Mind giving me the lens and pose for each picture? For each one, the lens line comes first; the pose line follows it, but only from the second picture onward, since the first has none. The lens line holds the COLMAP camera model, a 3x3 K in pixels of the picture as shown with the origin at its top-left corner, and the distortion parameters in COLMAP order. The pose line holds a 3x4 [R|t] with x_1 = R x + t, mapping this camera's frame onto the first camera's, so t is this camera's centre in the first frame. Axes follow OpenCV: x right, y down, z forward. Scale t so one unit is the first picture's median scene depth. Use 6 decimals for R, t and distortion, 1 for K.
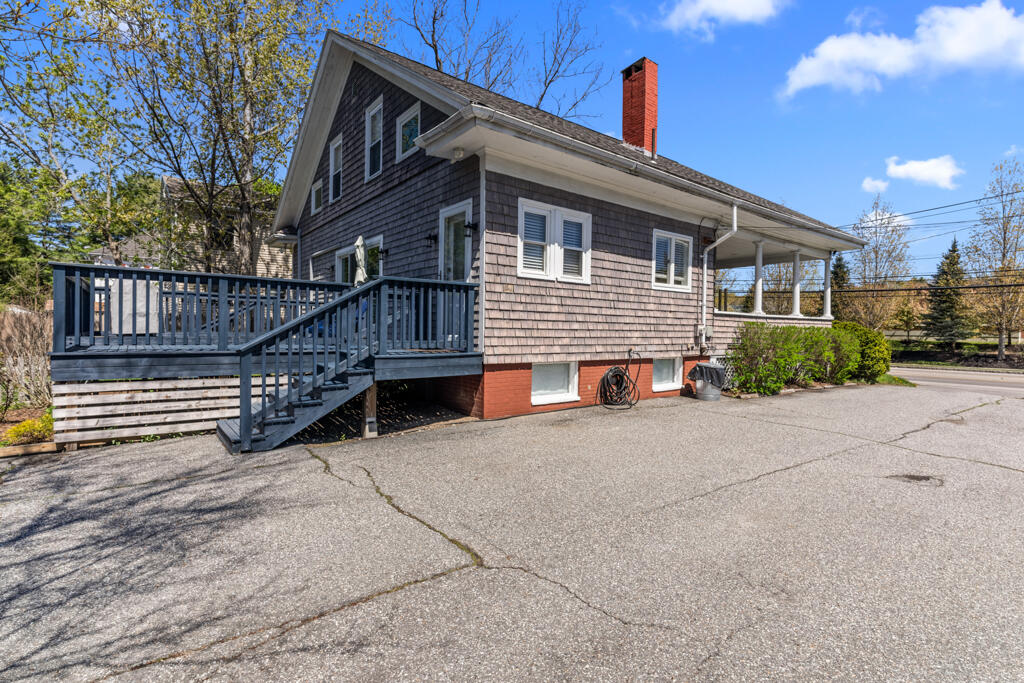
lens RADIAL K [[512.3, 0, 511.7], [0, 512.3, 345.2], [0, 0, 1]] dist [0.003066, 0.000311]
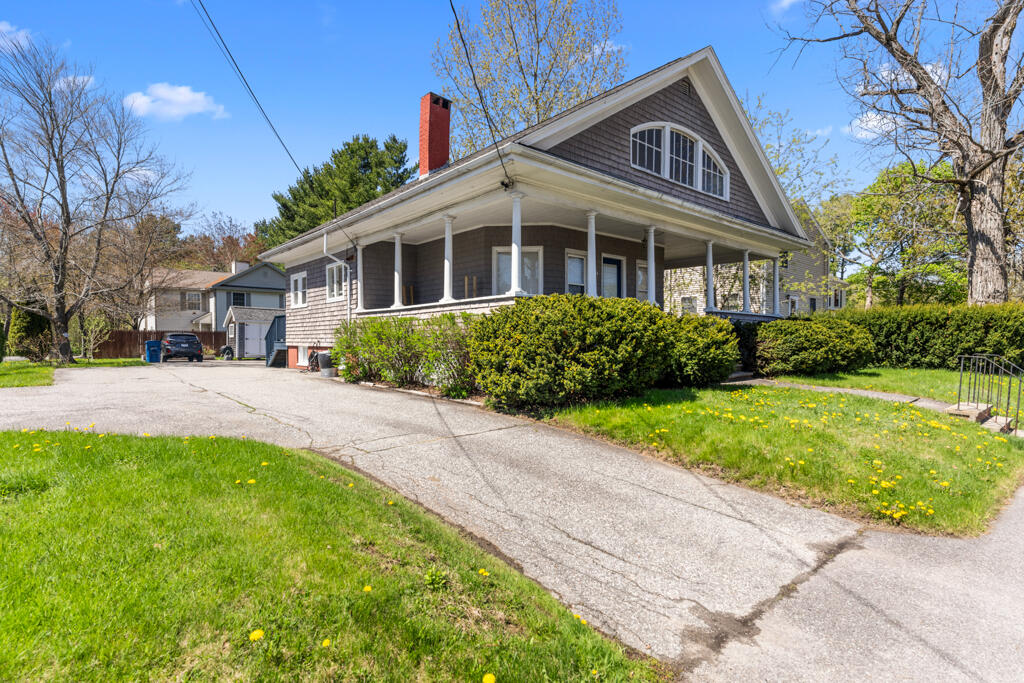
lens RADIAL K [[518.8, 0, 511.9], [0, 518.8, 340.4], [0, 0, 1]] dist [0.000629, 0.000018]
pose [[0.039770, 0.005043, -0.999196, 1.805101], [-0.000421, 0.999987, 0.005030, -0.001324], [0.999209, 0.000221, 0.039772, 1.425564]]
